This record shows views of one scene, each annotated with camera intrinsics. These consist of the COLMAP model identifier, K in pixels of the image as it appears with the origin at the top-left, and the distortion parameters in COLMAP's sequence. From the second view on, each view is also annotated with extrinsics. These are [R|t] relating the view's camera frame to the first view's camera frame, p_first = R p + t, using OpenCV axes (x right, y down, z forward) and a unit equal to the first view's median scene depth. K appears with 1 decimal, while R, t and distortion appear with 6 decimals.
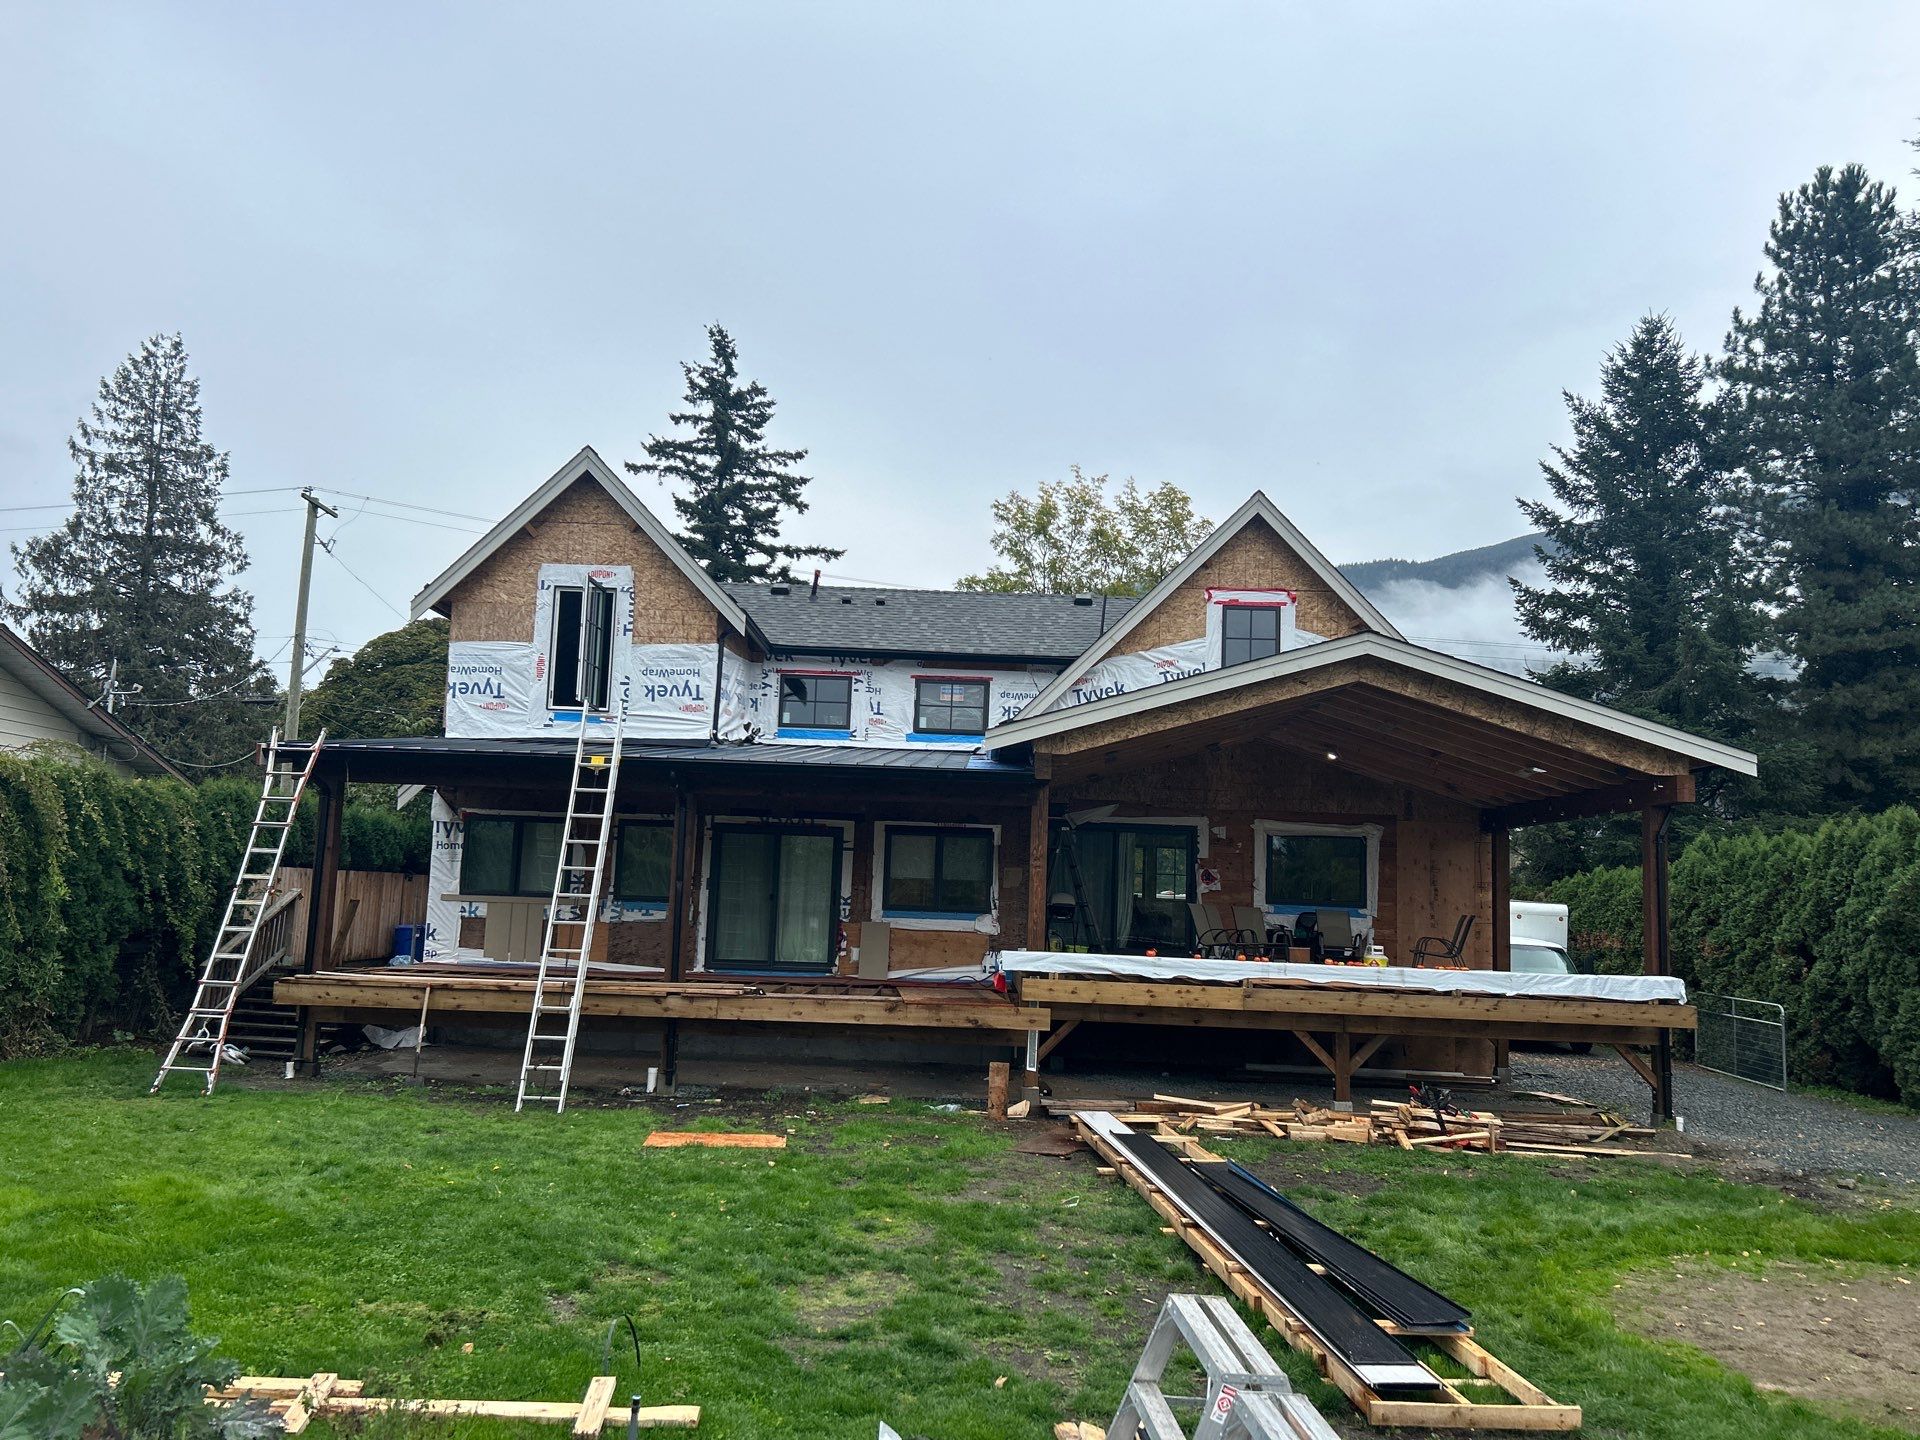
lens RADIAL K [[1430.8, 0, 959.8], [0, 1430.8, 724.5], [0, 0, 1]] dist [0.014949, 0.000442]
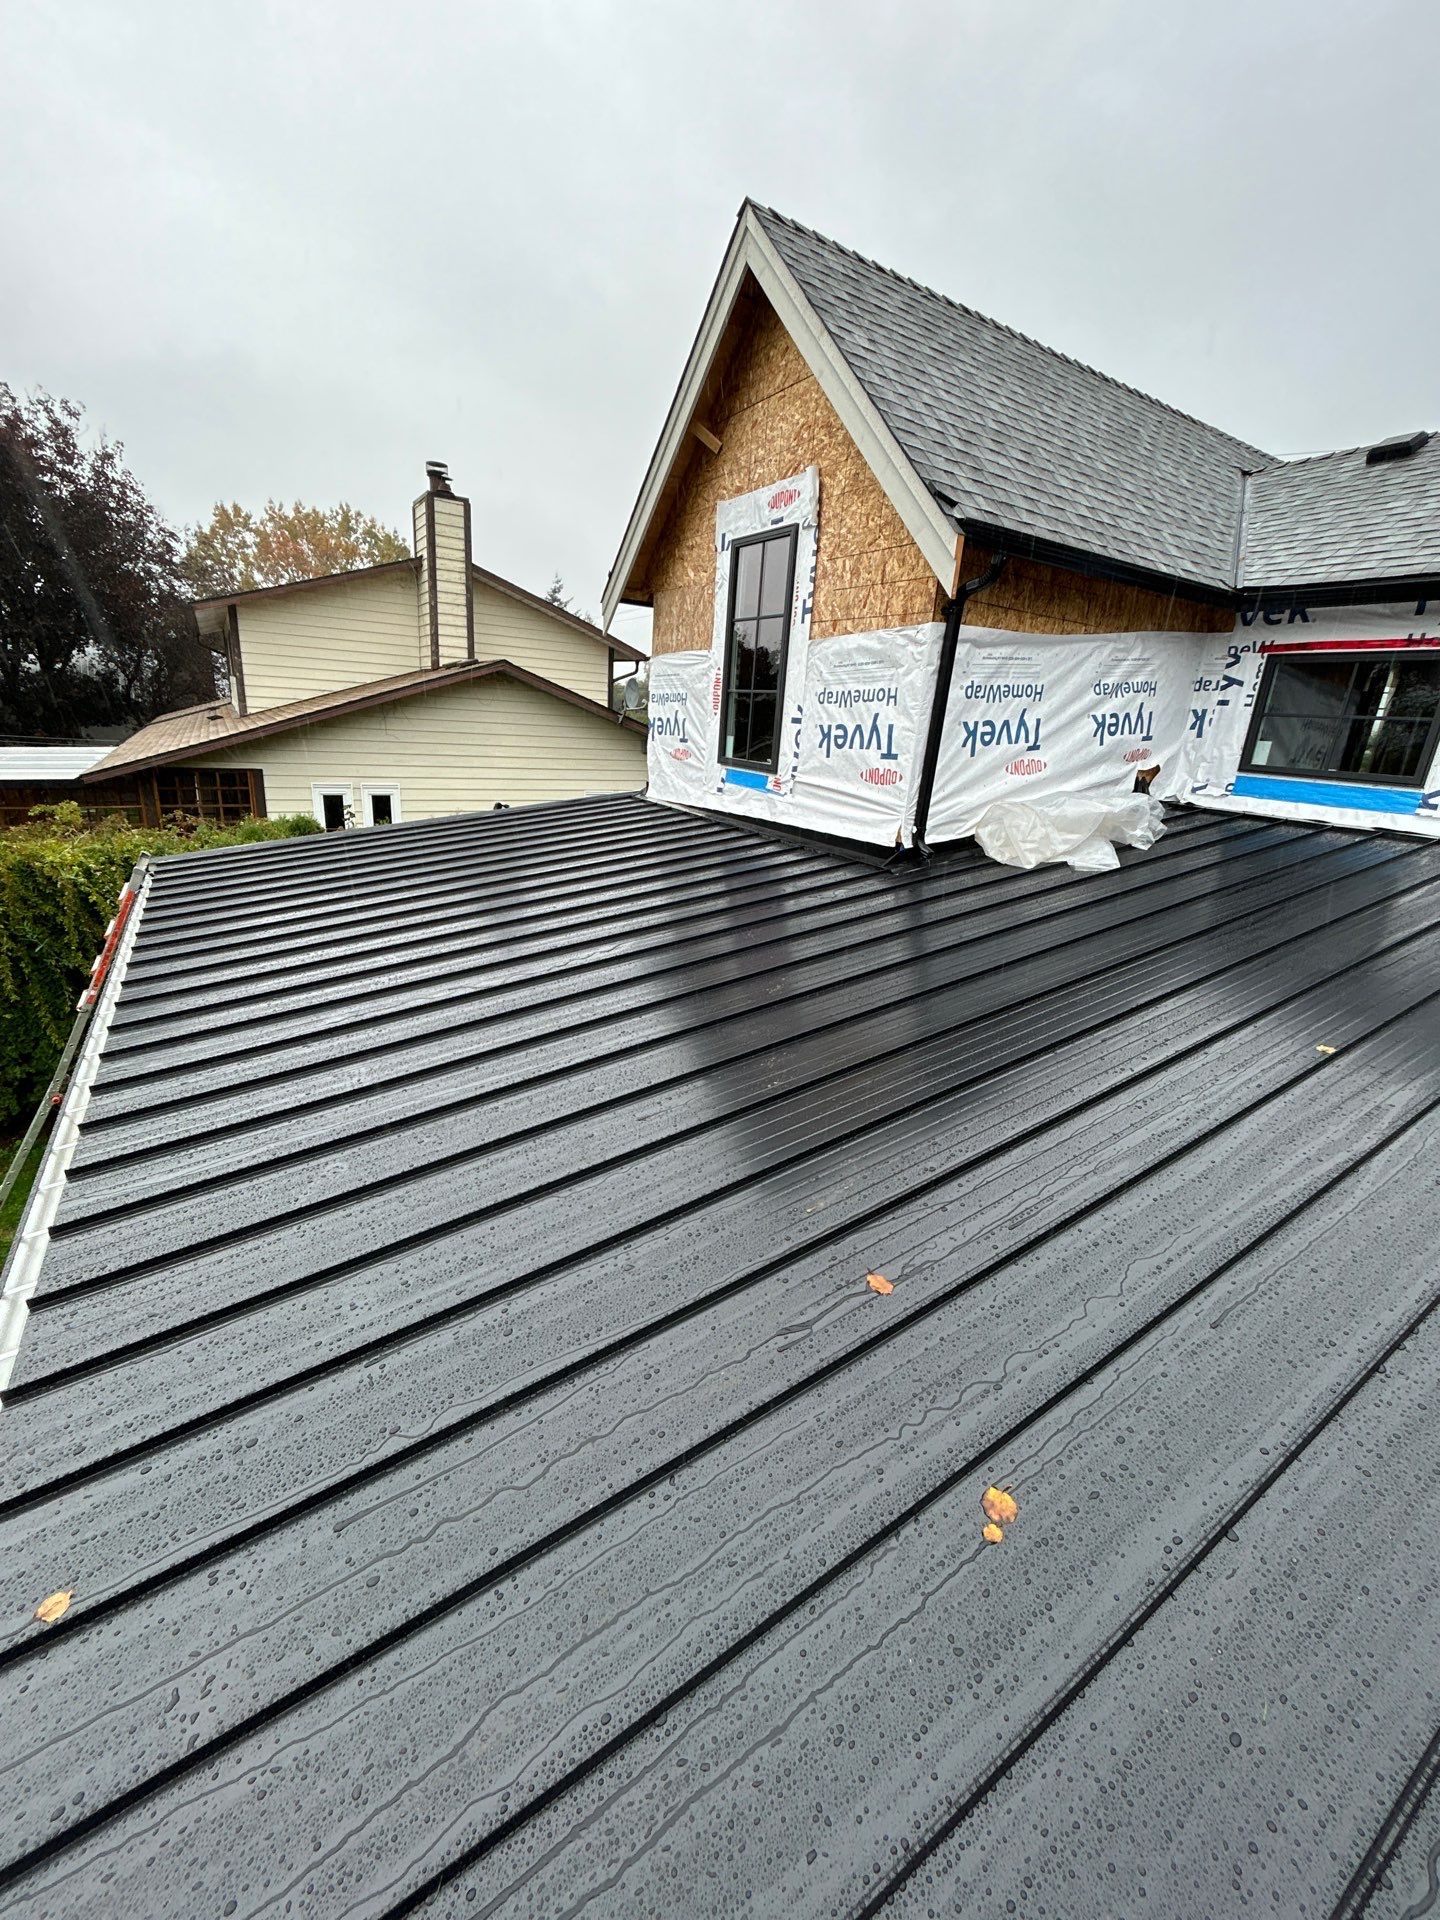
lens RADIAL K [[766.7, 0, 720.6], [0, 766.7, 958.8], [0, 0, 1]] dist [-0.000577, -0.000017]
pose [[0.532340, 0.254829, -0.807265, 0.002072], [0.063917, 0.938794, 0.338498, -0.013470], [0.844114, -0.231794, 0.483469, 0.249899]]
